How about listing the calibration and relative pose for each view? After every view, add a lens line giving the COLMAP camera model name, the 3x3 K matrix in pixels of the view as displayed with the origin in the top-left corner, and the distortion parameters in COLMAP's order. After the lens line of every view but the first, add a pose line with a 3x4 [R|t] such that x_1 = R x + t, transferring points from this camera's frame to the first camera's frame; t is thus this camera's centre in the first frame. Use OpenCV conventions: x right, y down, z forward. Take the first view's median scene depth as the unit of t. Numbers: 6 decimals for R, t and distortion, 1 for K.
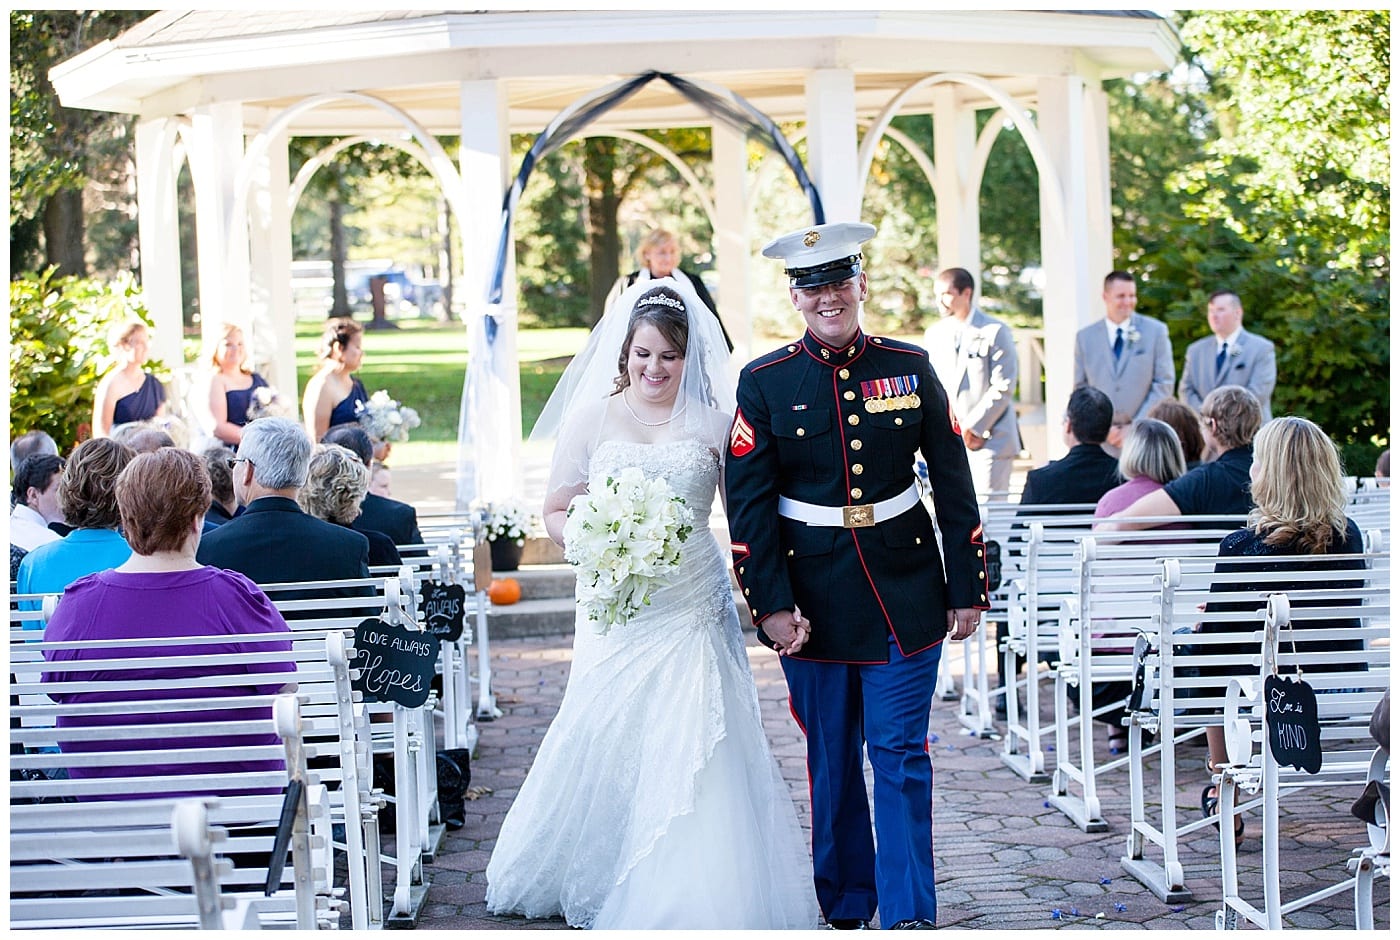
lens RADIAL K [[2729.7, 0, 700.0], [0, 2729.7, 470.0], [0, 0, 1]] dist [-0.170696, 0.215935]
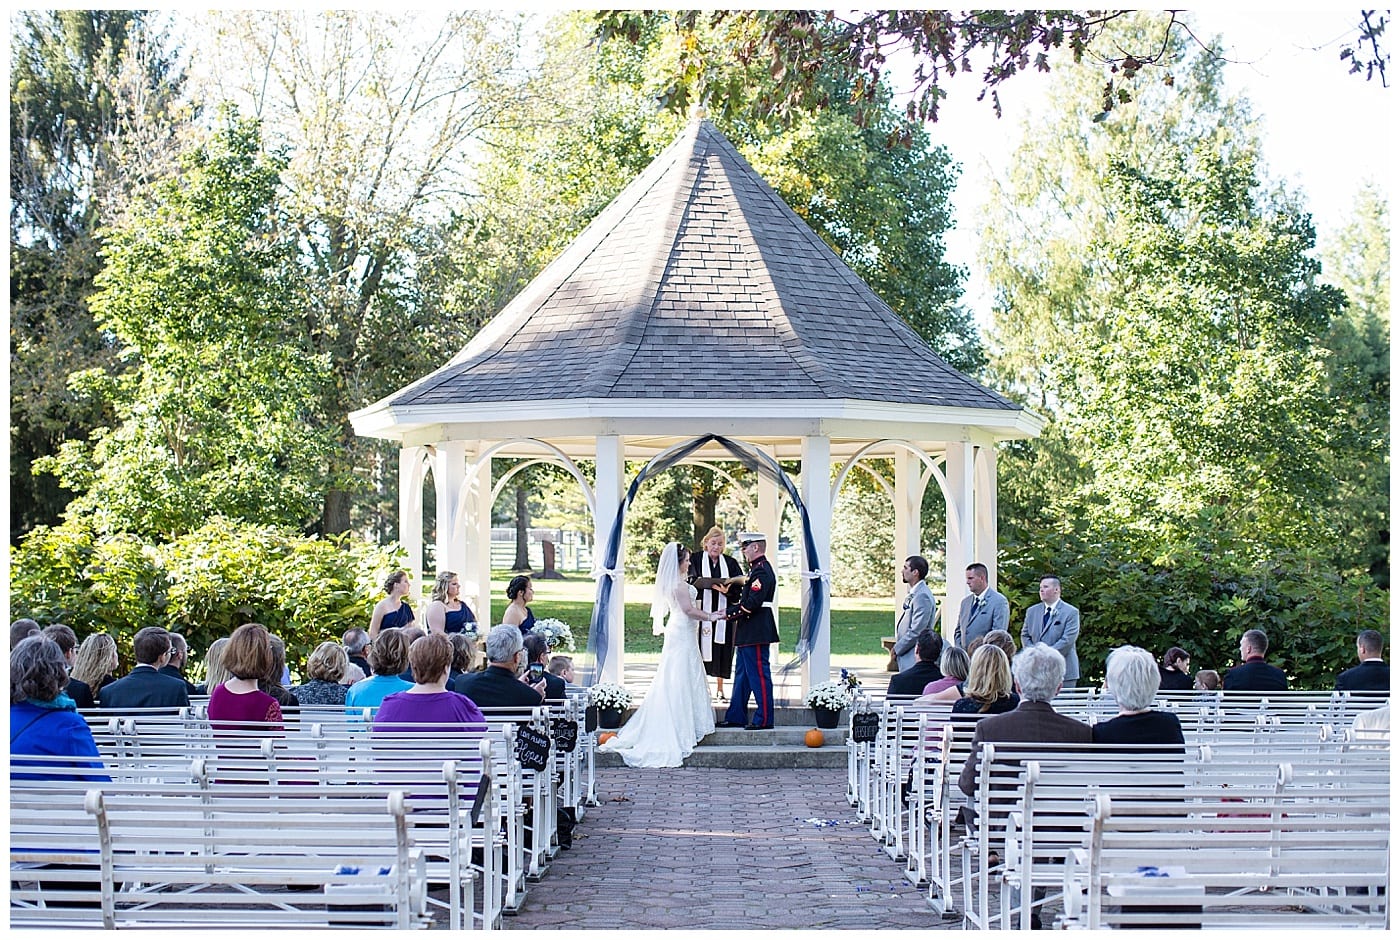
lens RADIAL K [[1997.8, 0, 700.0], [0, 1997.8, 470.0], [0, 0, 1]] dist [-0.171409, -0.000702]
pose [[0.998339, 0.036776, -0.044346, 0.031742], [-0.041379, 0.993312, -0.107792, 0.009007], [0.040085, 0.109448, 0.993184, -0.227876]]
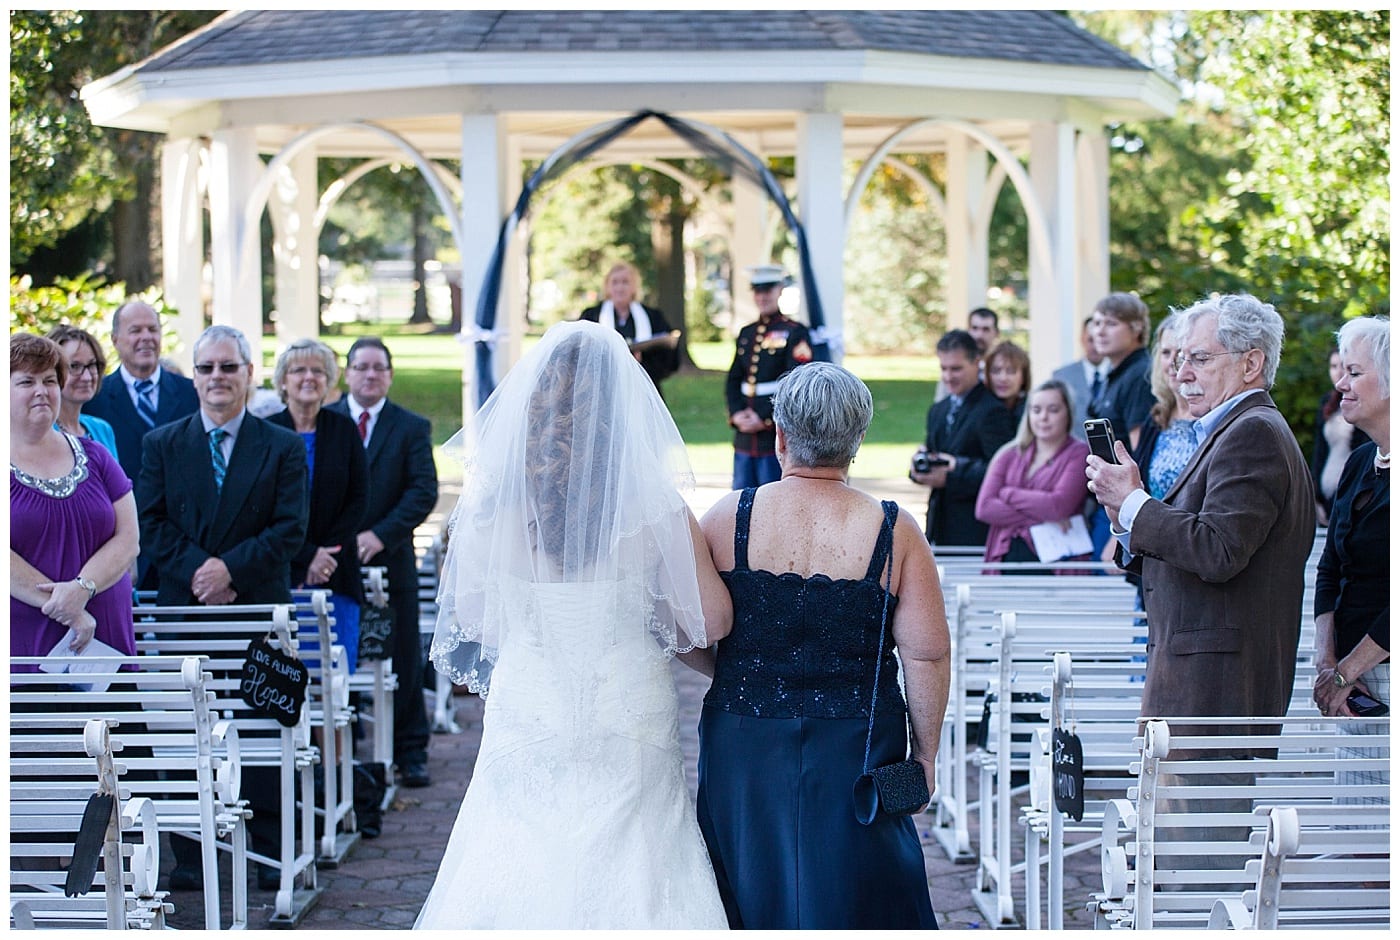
lens RADIAL K [[2729.7, 0, 700.0], [0, 2729.7, 470.0], [0, 0, 1]] dist [-0.170696, 0.215935]
pose [[0.998968, 0.031937, -0.032286, 0.040096], [-0.032043, 0.999483, -0.002784, -0.007604], [0.032180, 0.003816, 0.999475, -0.034259]]
